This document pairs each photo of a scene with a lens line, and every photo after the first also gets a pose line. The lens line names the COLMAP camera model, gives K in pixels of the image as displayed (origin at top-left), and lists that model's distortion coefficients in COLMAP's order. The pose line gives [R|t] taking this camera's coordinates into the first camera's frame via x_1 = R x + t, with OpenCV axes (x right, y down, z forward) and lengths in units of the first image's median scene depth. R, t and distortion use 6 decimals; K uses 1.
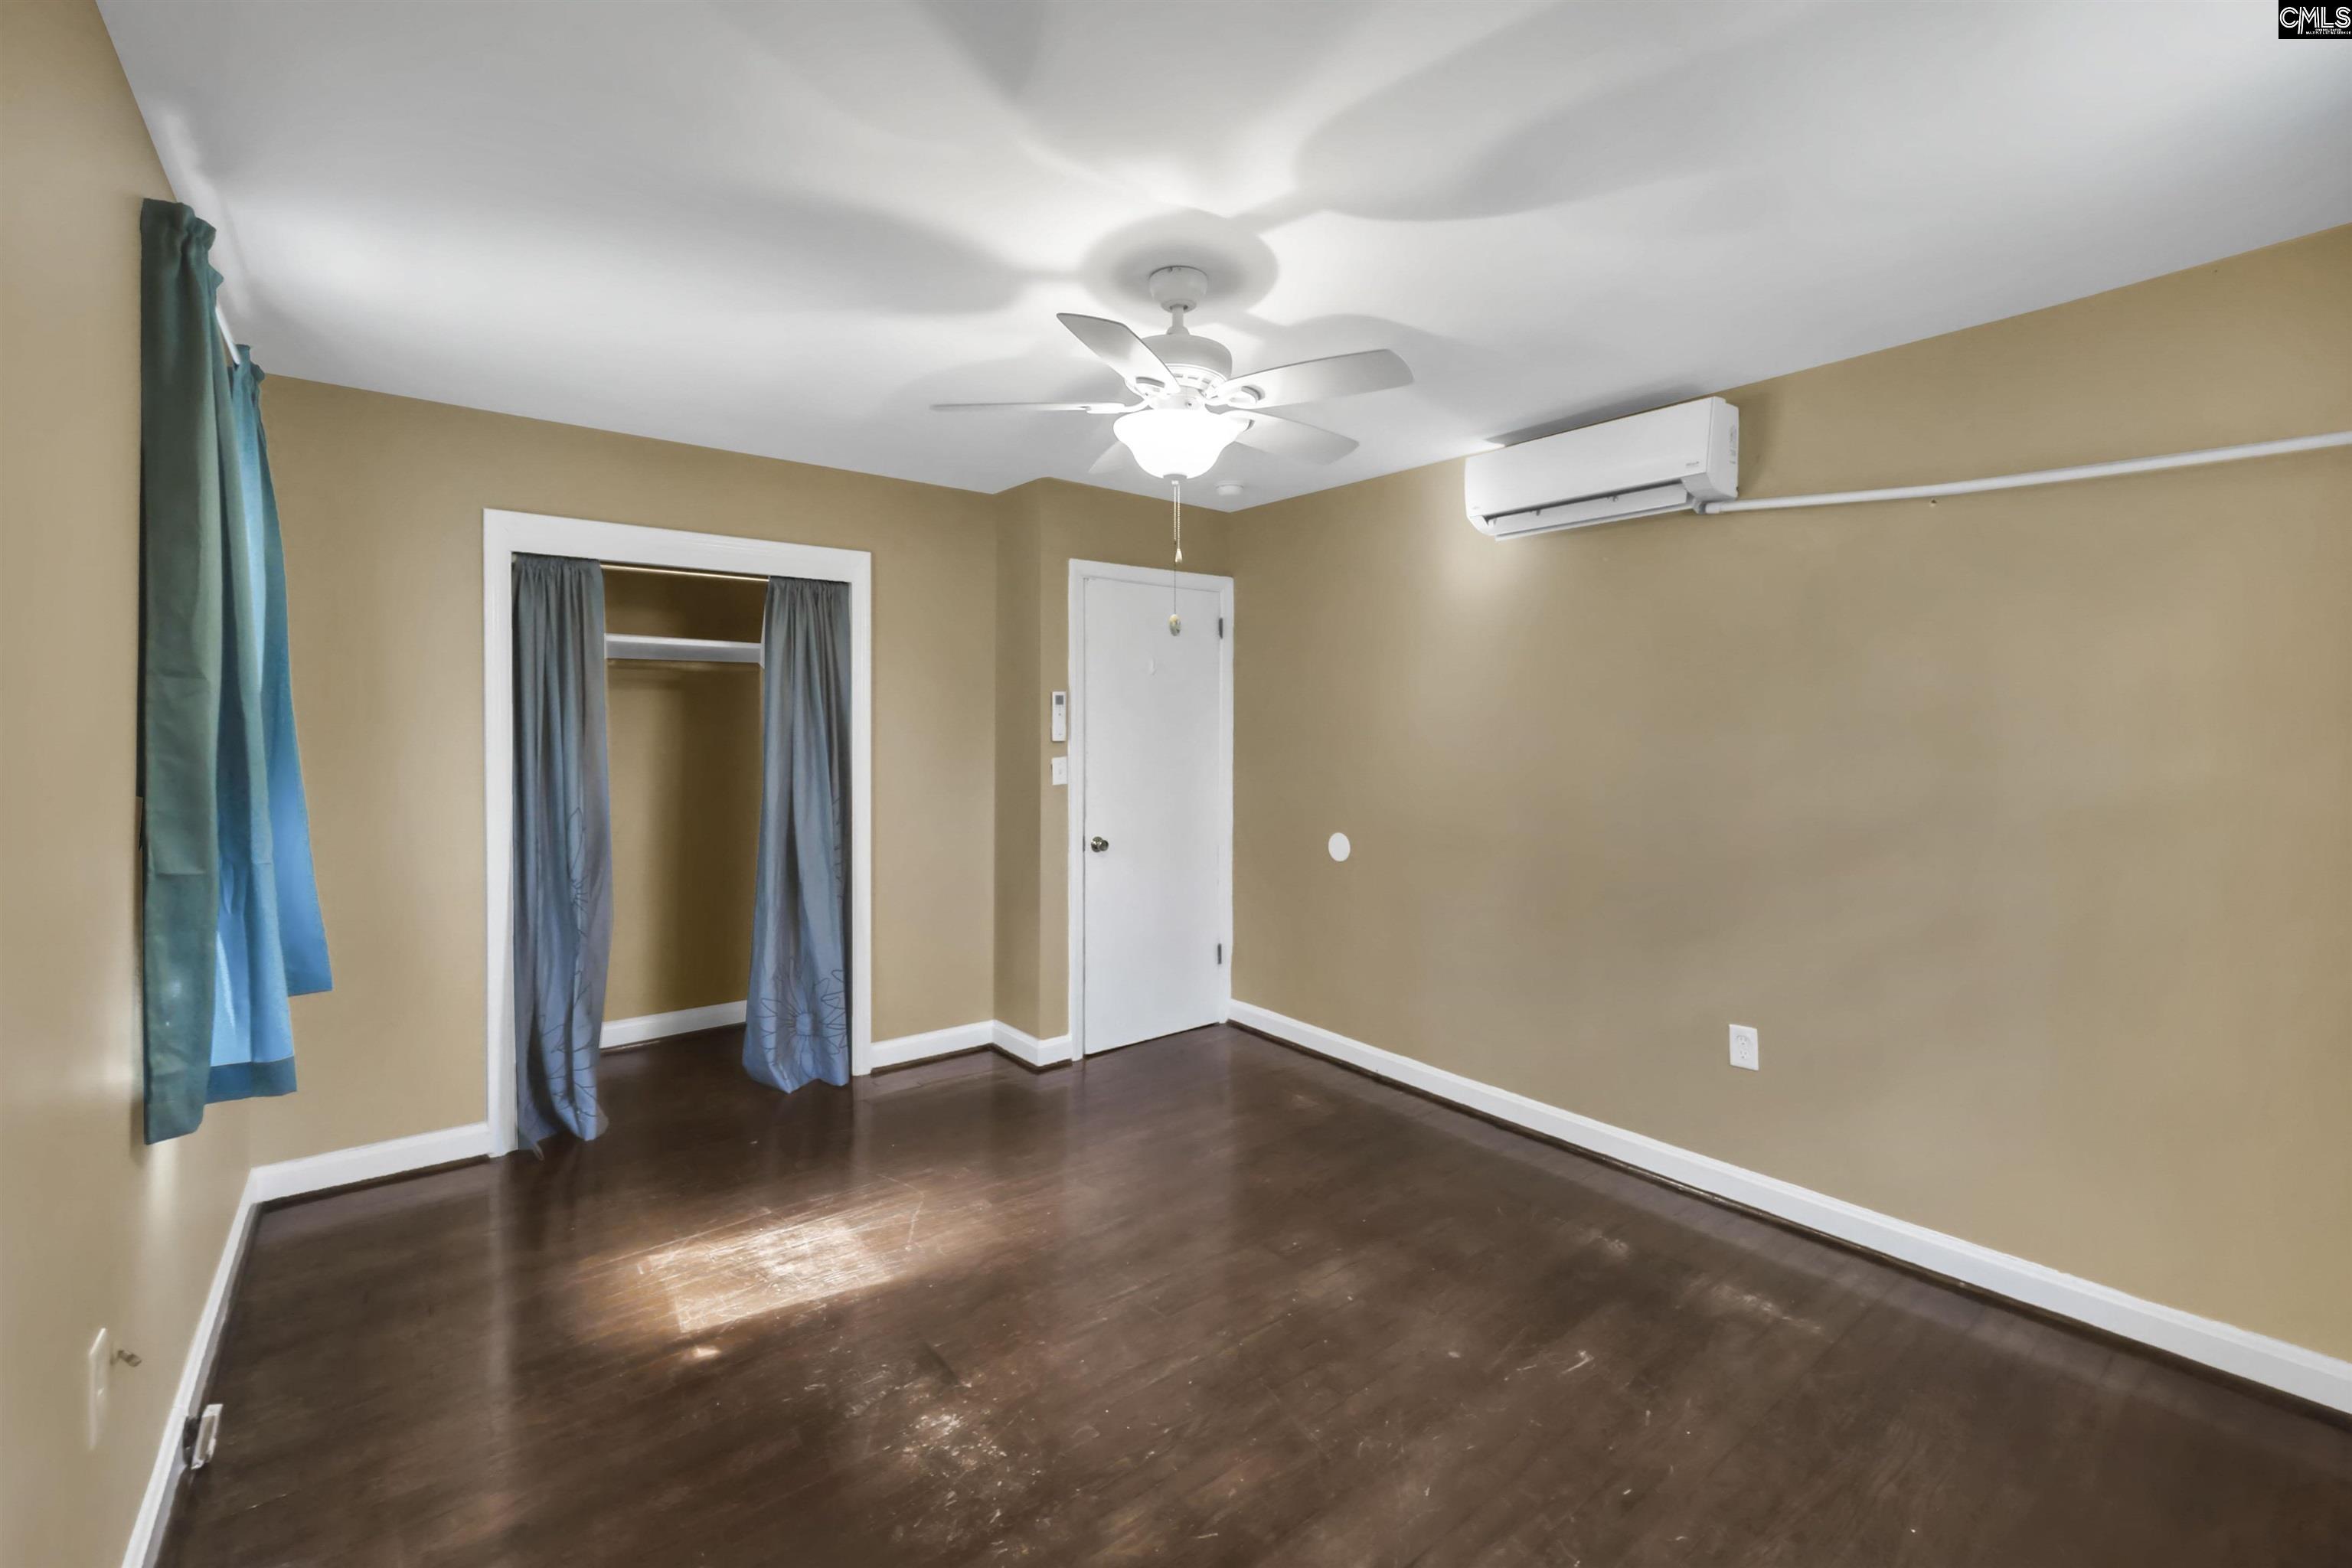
lens RADIAL K [[977.4, 0, 1216.7], [0, 977.4, 733.8], [0, 0, 1]] dist [-0.010254, 0.000107]
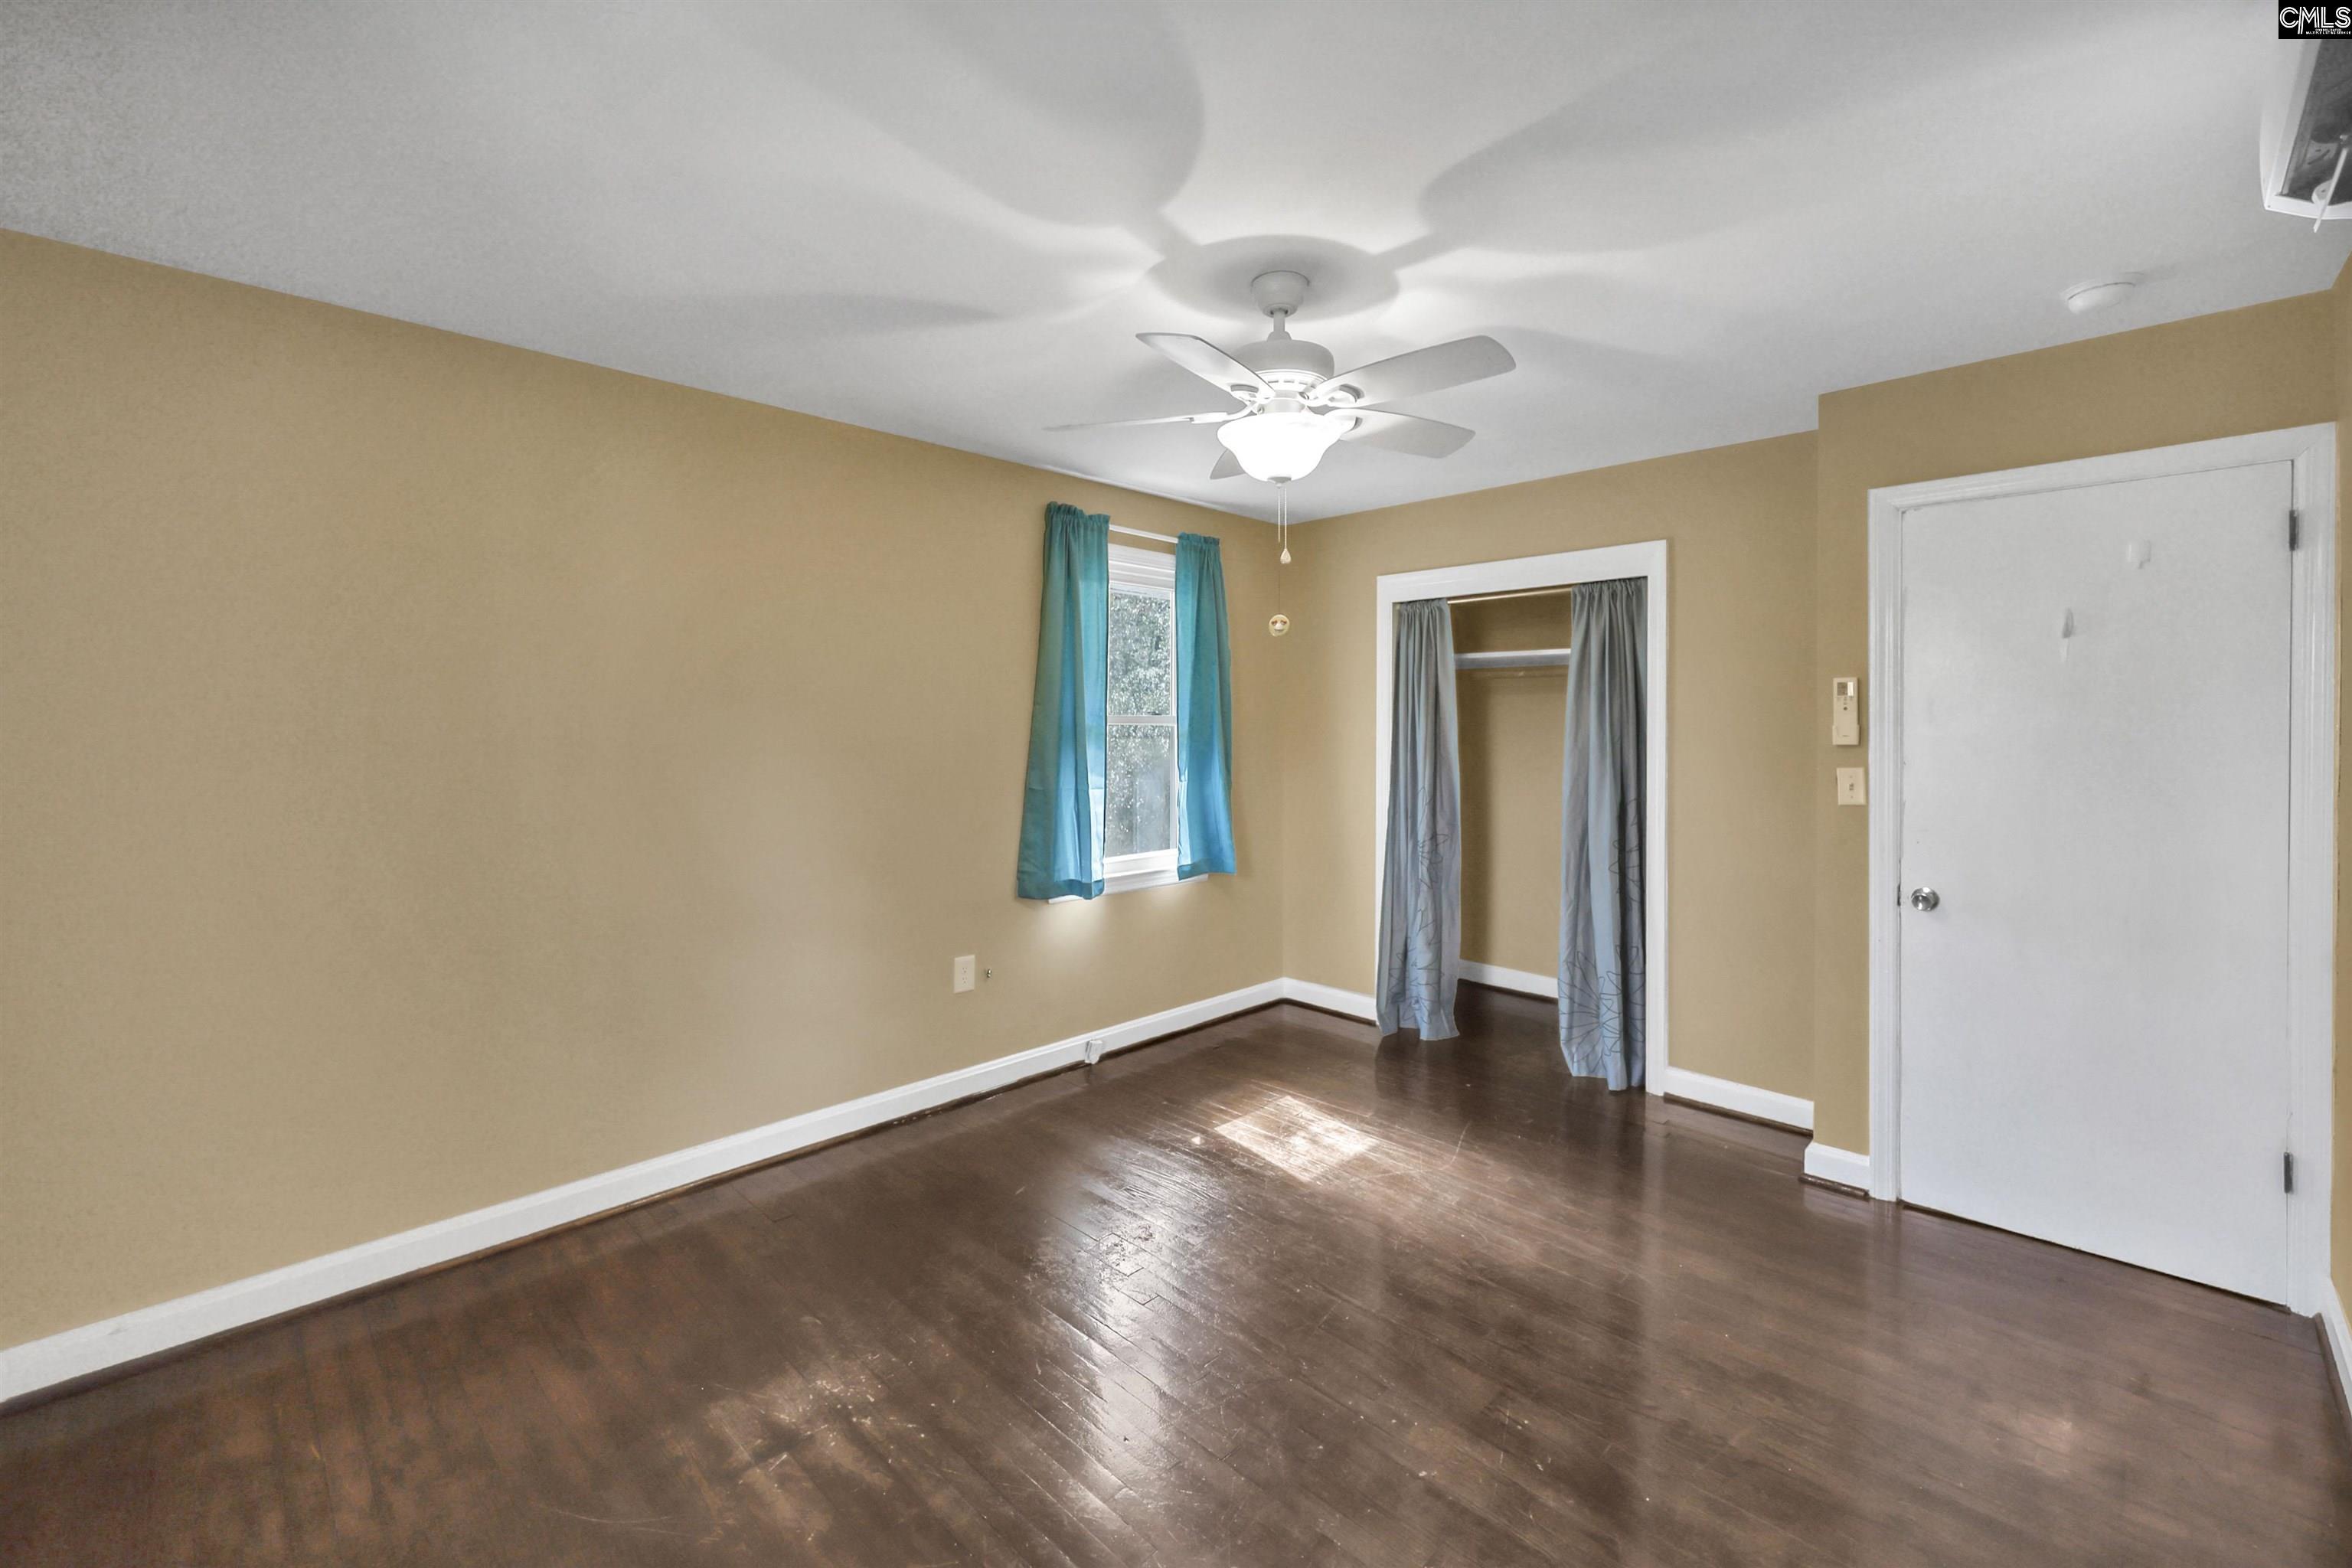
lens RADIAL K [[951.6, 0, 1135.6], [0, 951.6, 704.6], [0, 0, 1]] dist [-0.001416, -0.000380]
pose [[0.087393, -0.021781, -0.995936, 0.733595], [-0.006301, 0.999729, -0.022417, -0.004859], [0.996154, 0.008235, 0.087232, 0.592900]]
